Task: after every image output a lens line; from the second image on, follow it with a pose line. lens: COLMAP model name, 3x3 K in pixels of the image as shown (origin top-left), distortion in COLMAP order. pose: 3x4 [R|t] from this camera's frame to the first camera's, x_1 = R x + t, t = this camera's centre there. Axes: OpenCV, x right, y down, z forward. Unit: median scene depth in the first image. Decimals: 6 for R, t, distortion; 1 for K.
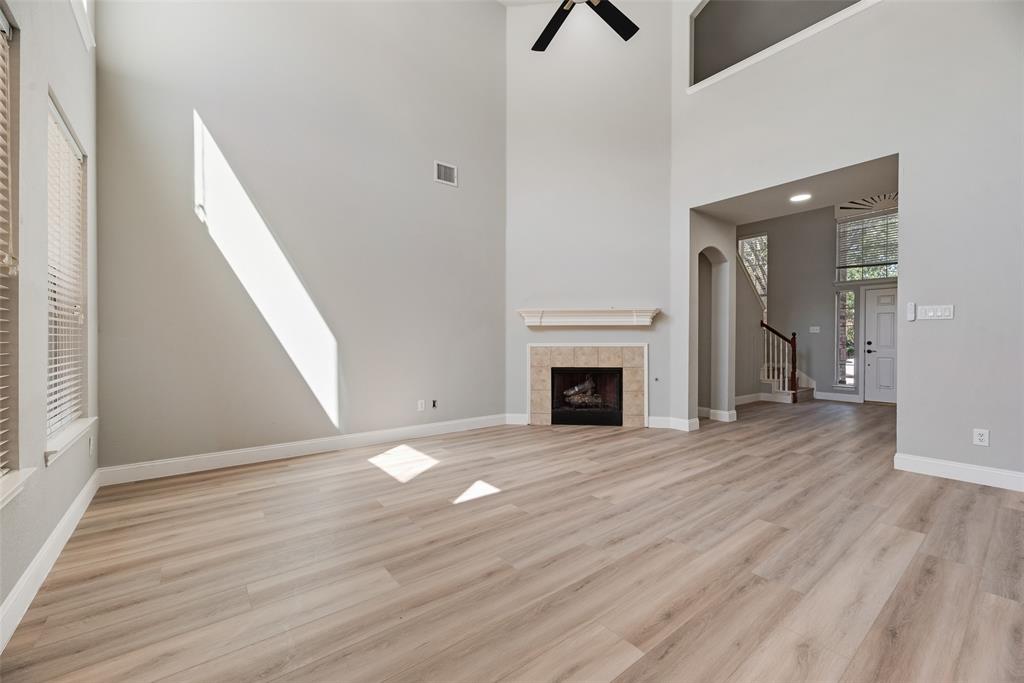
lens RADIAL K [[412.6, 0, 513.7], [0, 412.6, 339.7], [0, 0, 1]] dist [0.001629, 0.000113]
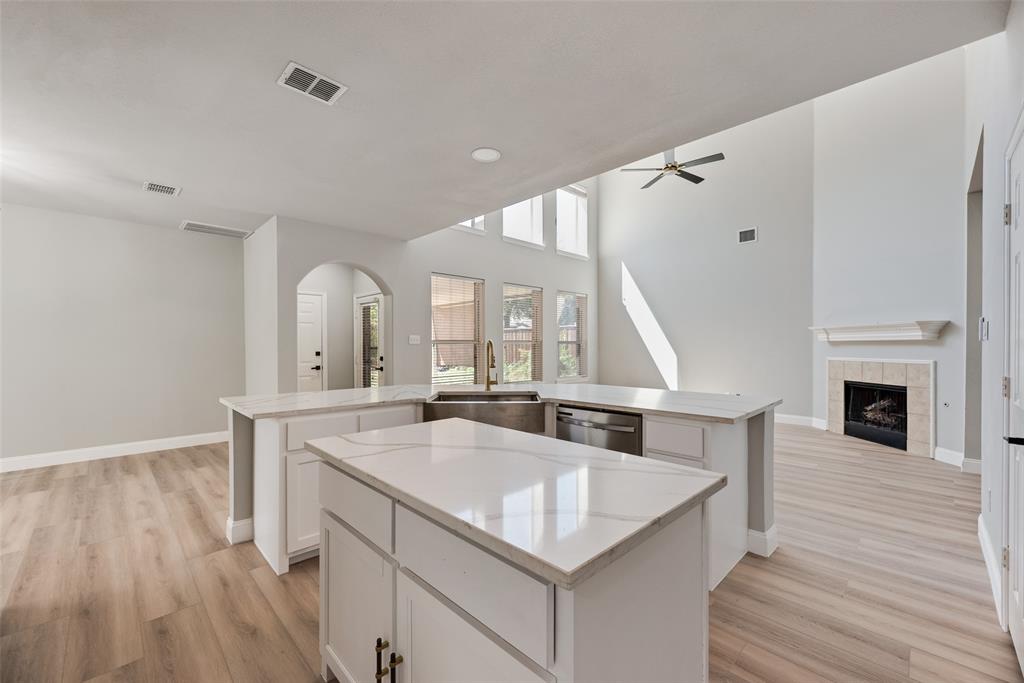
lens RADIAL K [[412.6, 0, 513.7], [0, 412.6, 346.7], [0, 0, 1]] dist [0.001629, 0.000113]
pose [[0.102975, -0.001755, -0.994682, 1.074768], [0.004360, 0.999990, -0.001313, -0.022042], [0.994674, -0.004202, 0.102982, 0.051782]]
